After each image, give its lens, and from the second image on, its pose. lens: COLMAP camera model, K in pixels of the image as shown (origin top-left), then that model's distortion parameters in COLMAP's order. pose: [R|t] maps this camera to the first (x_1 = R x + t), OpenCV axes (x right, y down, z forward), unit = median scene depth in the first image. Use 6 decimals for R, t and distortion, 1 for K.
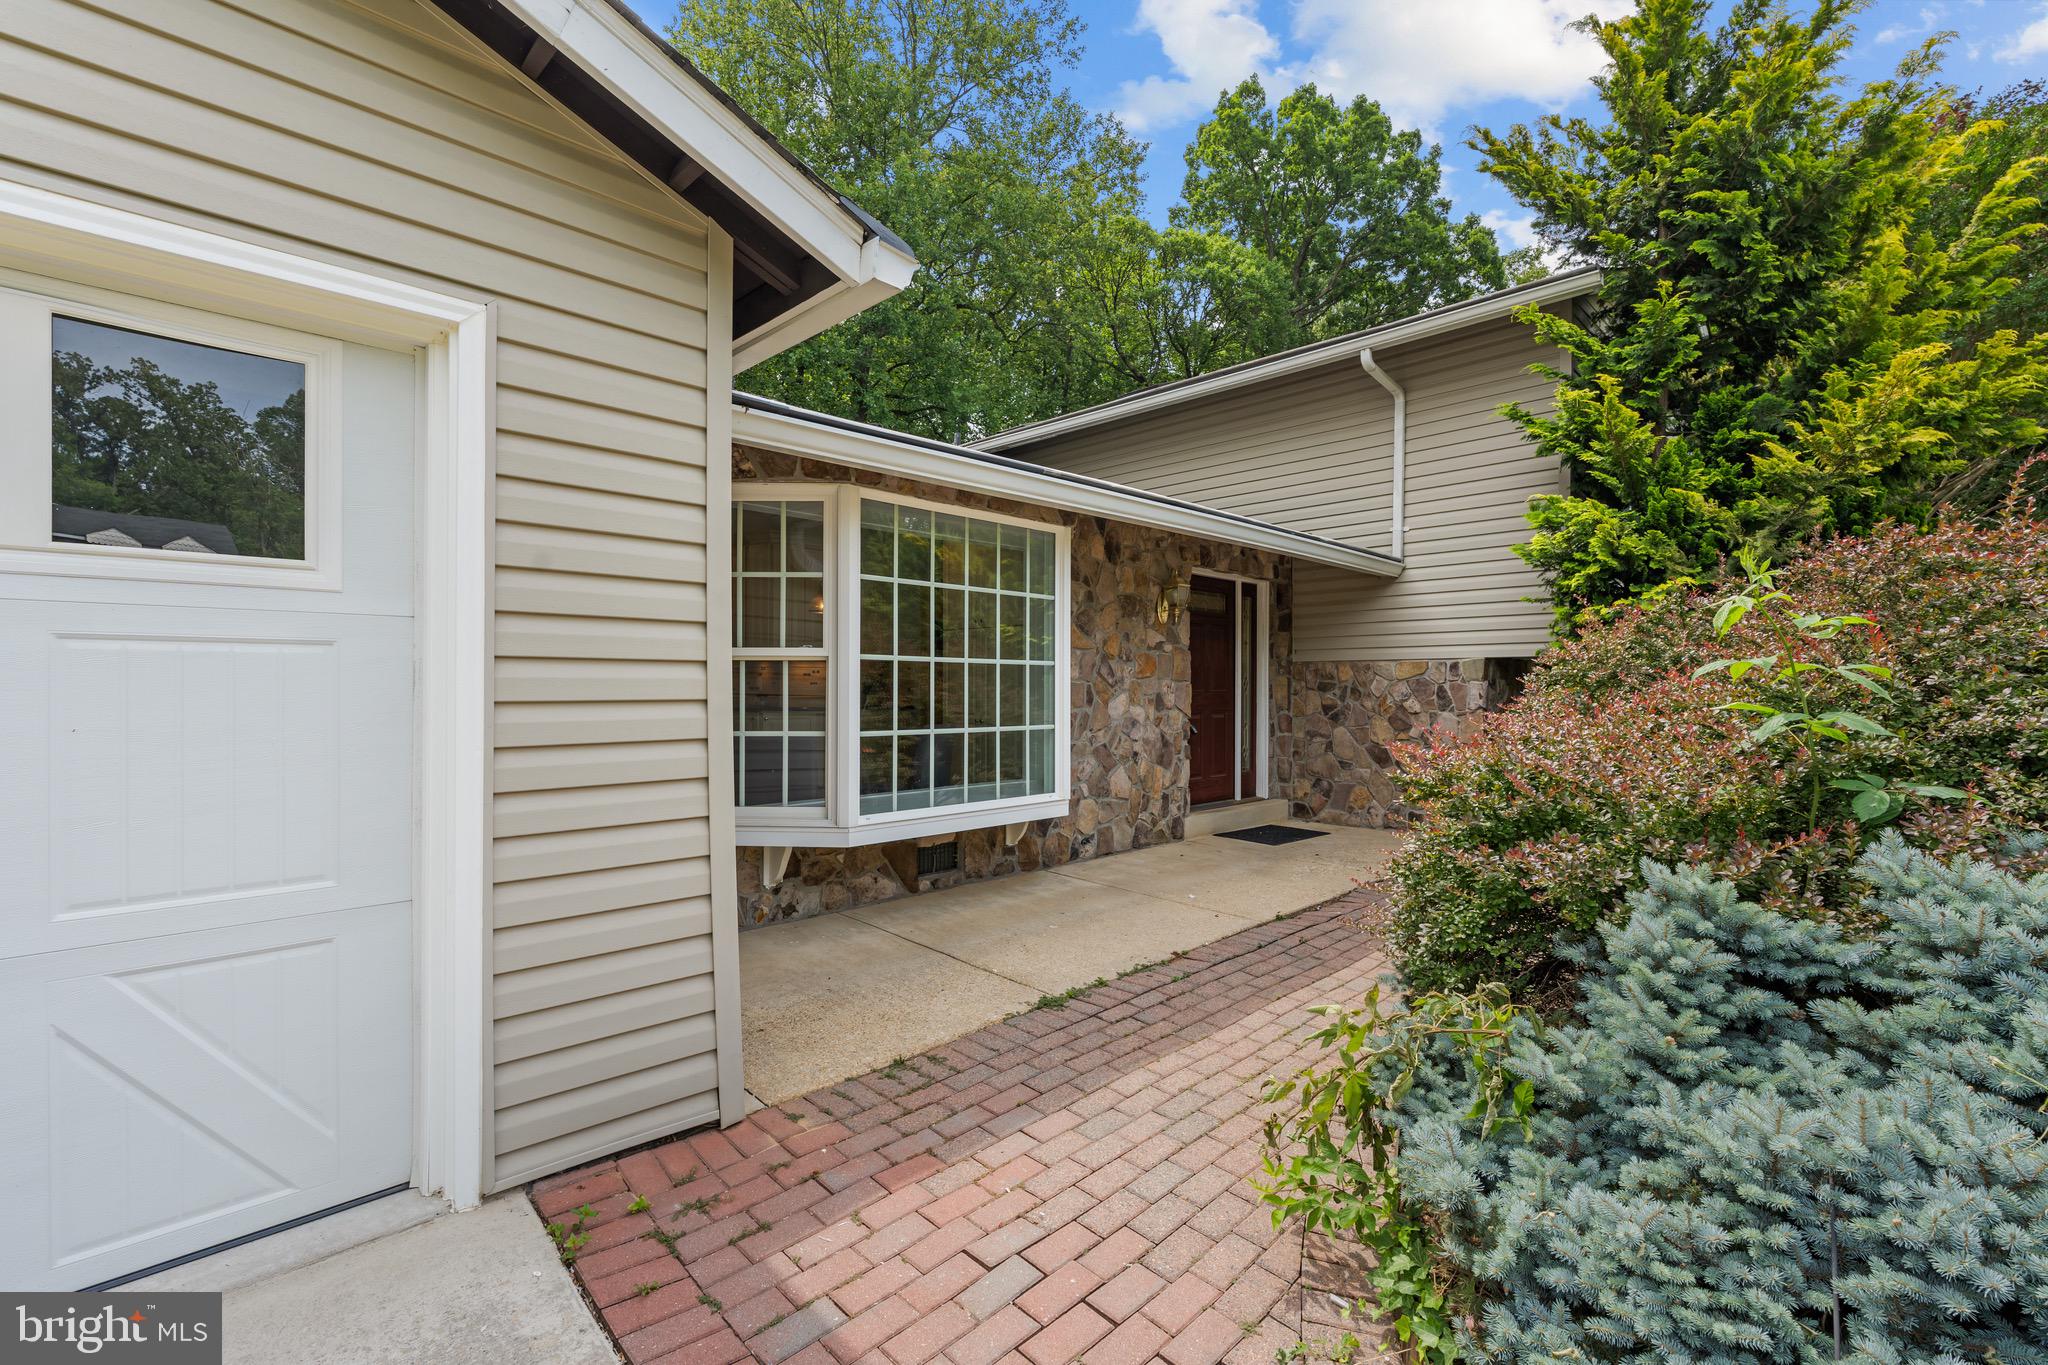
lens RADIAL K [[900.9, 0, 1024.0], [0, 900.9, 682.5], [0, 0, 1]] dist [-0.000011, -0.000014]
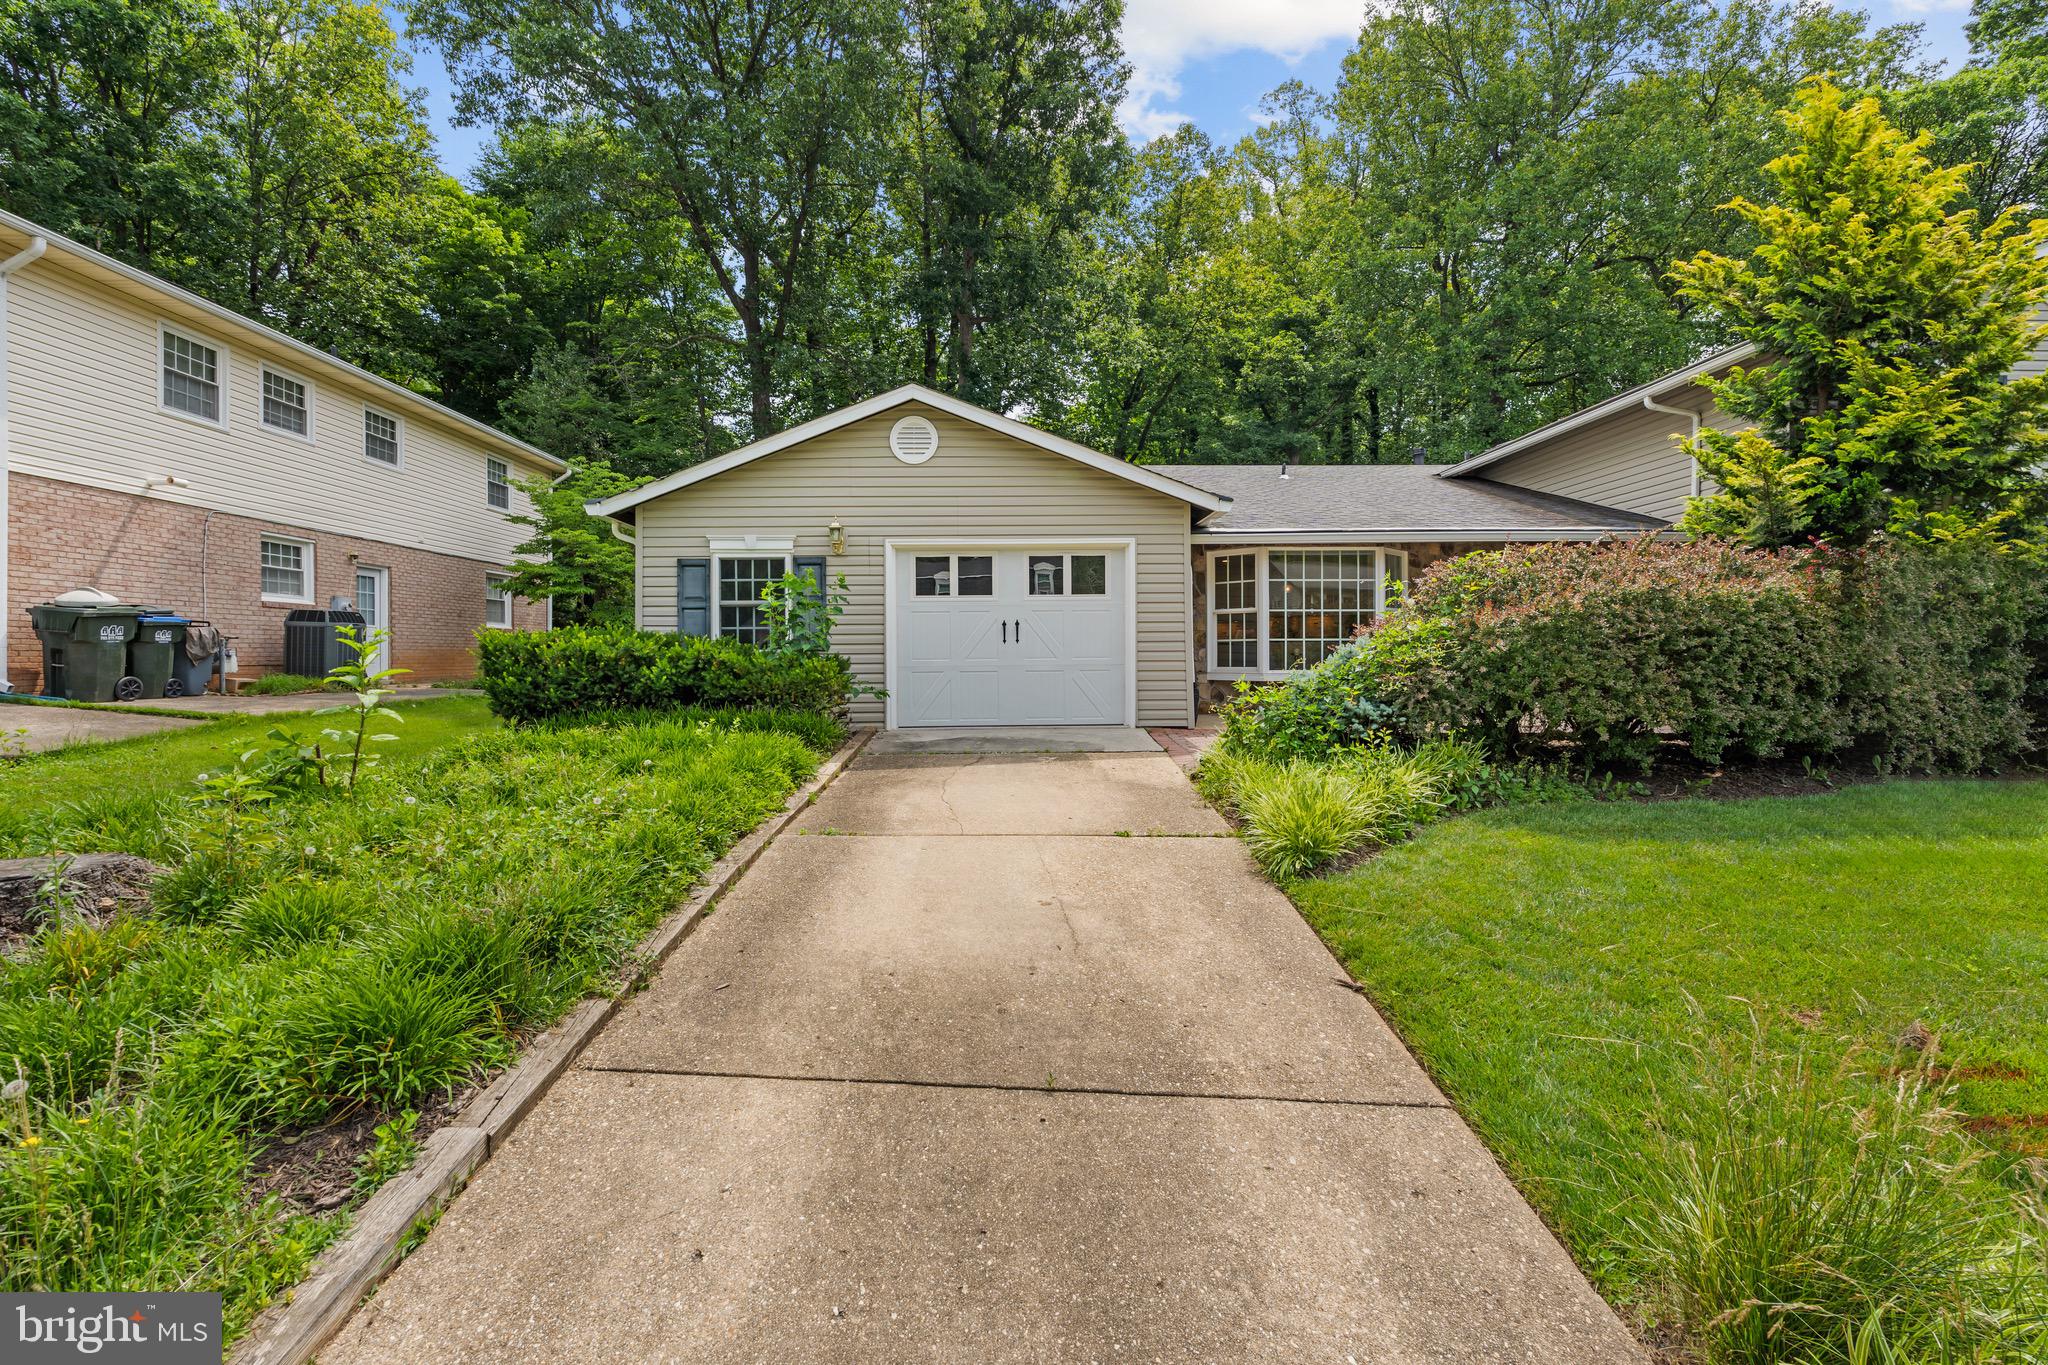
lens RADIAL K [[900.9, 0, 1024.0], [0, 900.9, 682.5], [0, 0, 1]] dist [-0.000011, -0.000014]
pose [[0.727483, 0.008321, -0.686075, 1.245076], [0.011976, 0.999620, 0.024823, 0.121604], [0.686021, -0.026275, 0.727107, -1.594883]]
